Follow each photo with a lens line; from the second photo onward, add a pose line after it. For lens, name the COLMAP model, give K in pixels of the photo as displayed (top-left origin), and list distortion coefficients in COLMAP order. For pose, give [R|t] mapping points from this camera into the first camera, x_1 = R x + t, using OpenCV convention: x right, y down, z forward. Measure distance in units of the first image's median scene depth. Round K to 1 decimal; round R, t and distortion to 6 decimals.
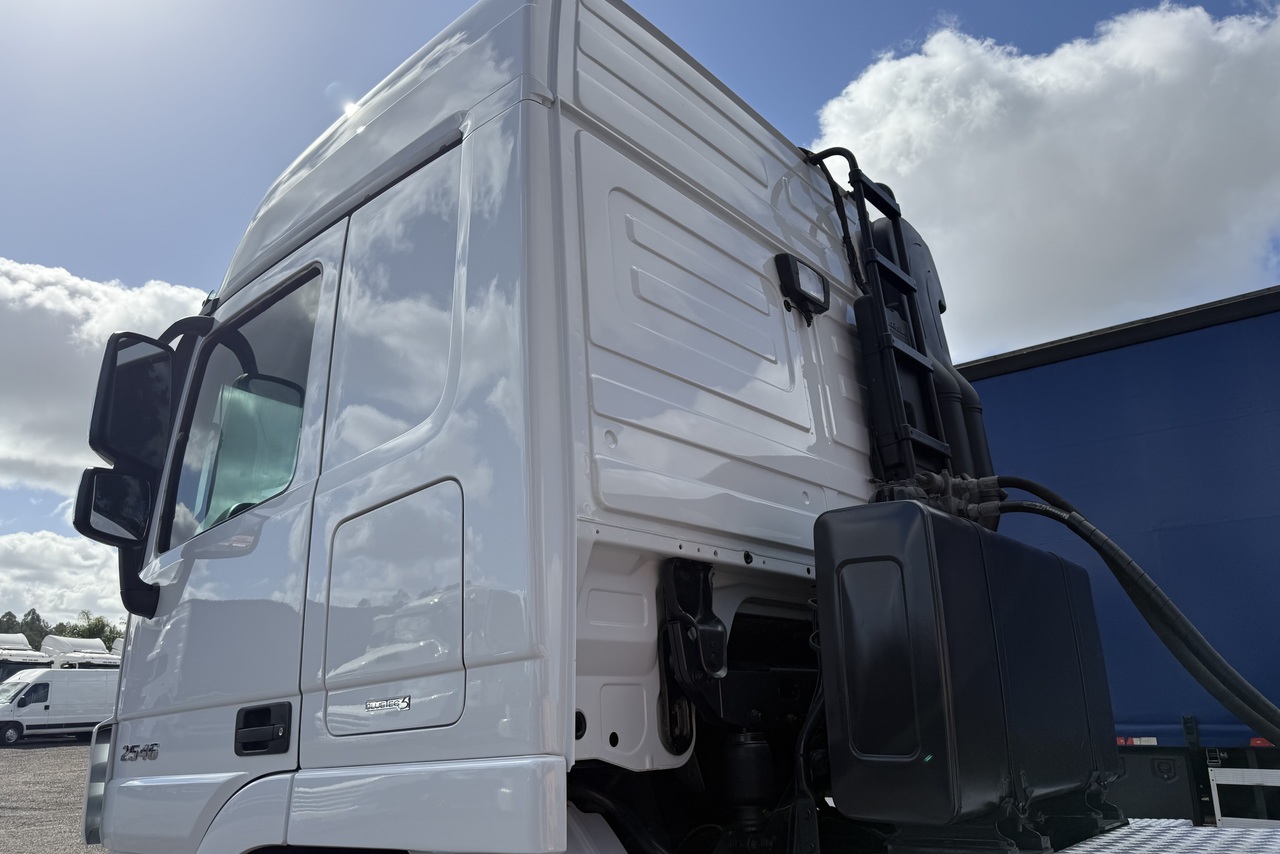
lens RADIAL K [[890.3, 0, 649.9], [0, 890.3, 428.8], [0, 0, 1]] dist [0.027300, -0.023200]
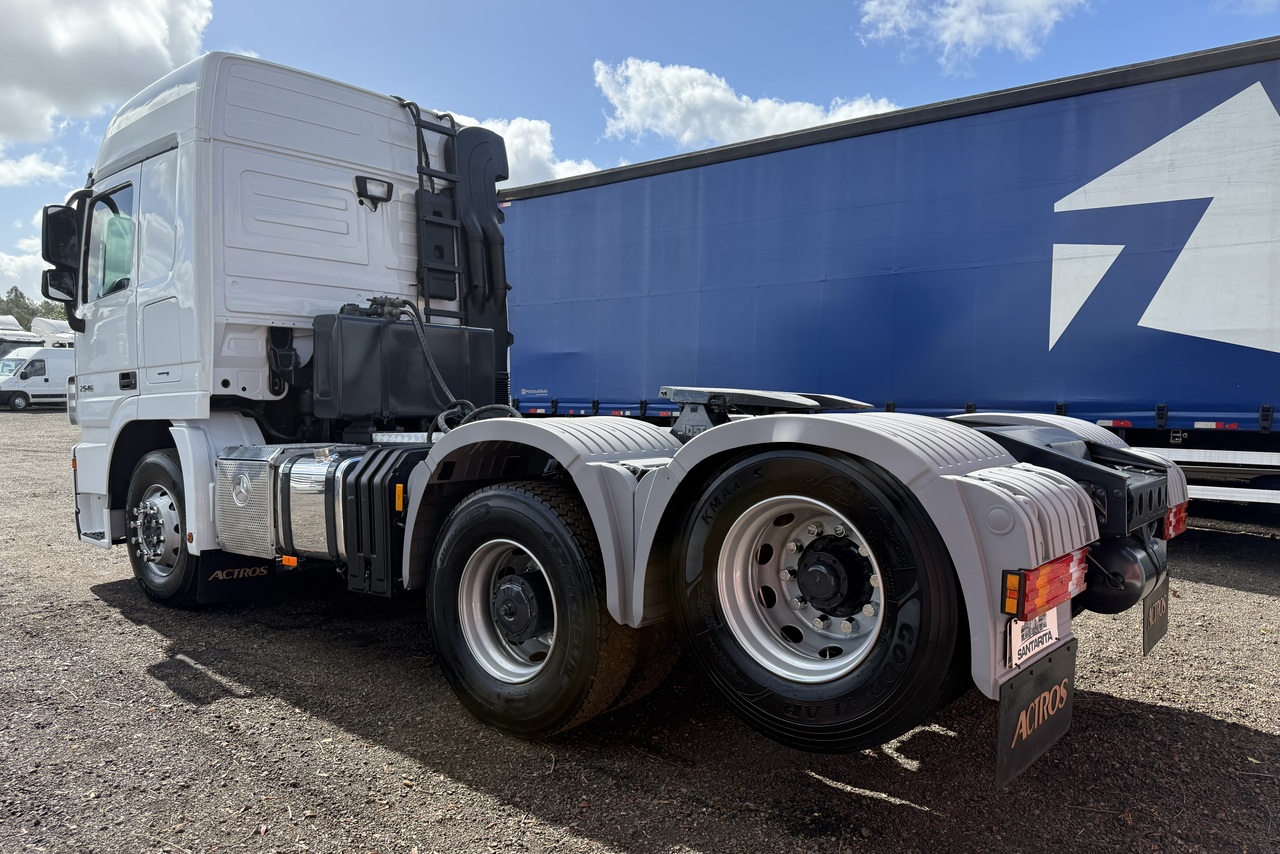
lens RADIAL K [[890.3, 0, 617.8], [0, 890.3, 436.5], [0, 0, 1]] dist [0.027300, -0.023200]
pose [[0.999286, 0.037701, -0.002363, 0.744975], [-0.034793, 0.942962, 0.331078, -0.317622], [0.014710, -0.330759, 0.943601, -1.111026]]
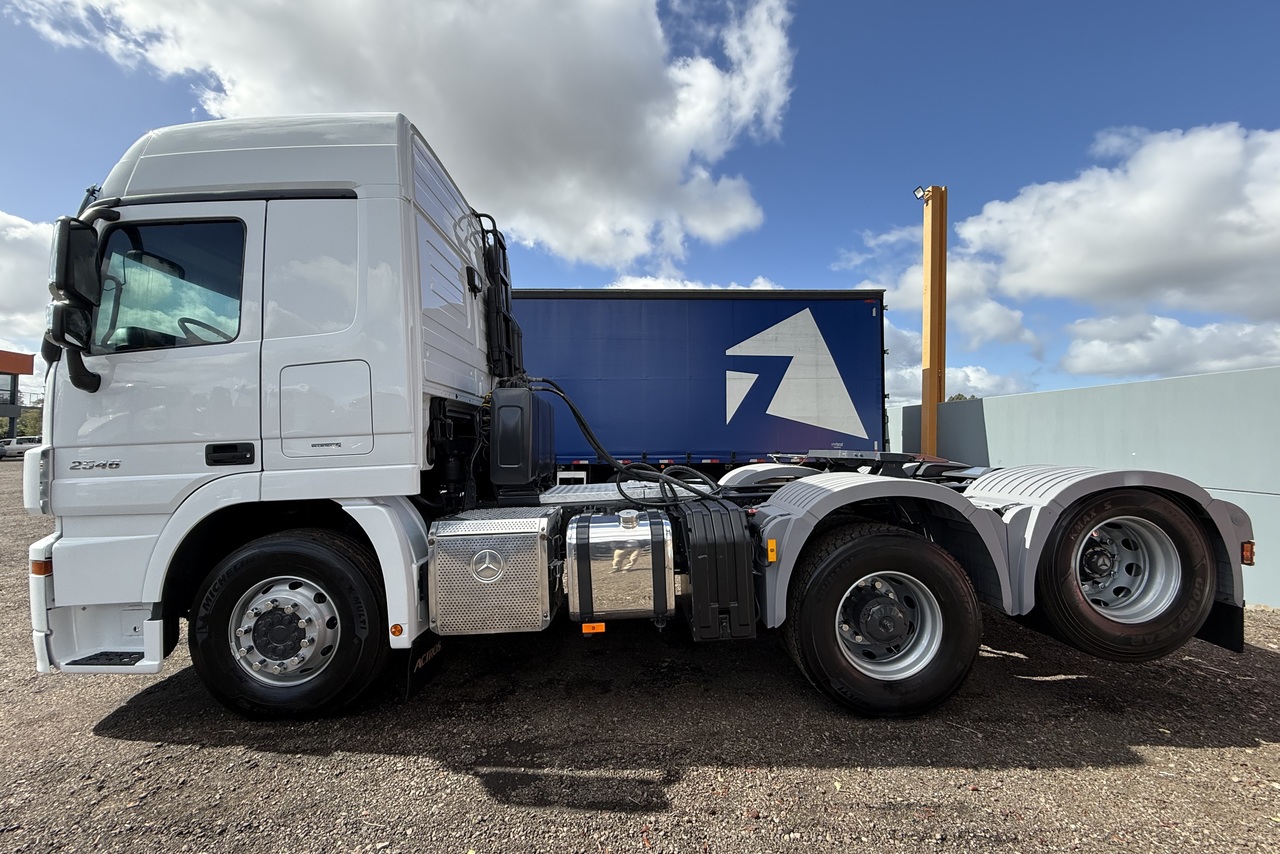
lens RADIAL K [[500.2, 0, 636.0], [0, 500.2, 426.7], [0, 0, 1]] dist [0.004346, -0.001860]
pose [[0.749603, 0.047110, 0.660209, -0.360588], [-0.216168, 0.960192, 0.176923, -0.112850], [-0.625592, -0.275338, 0.729947, -0.349015]]
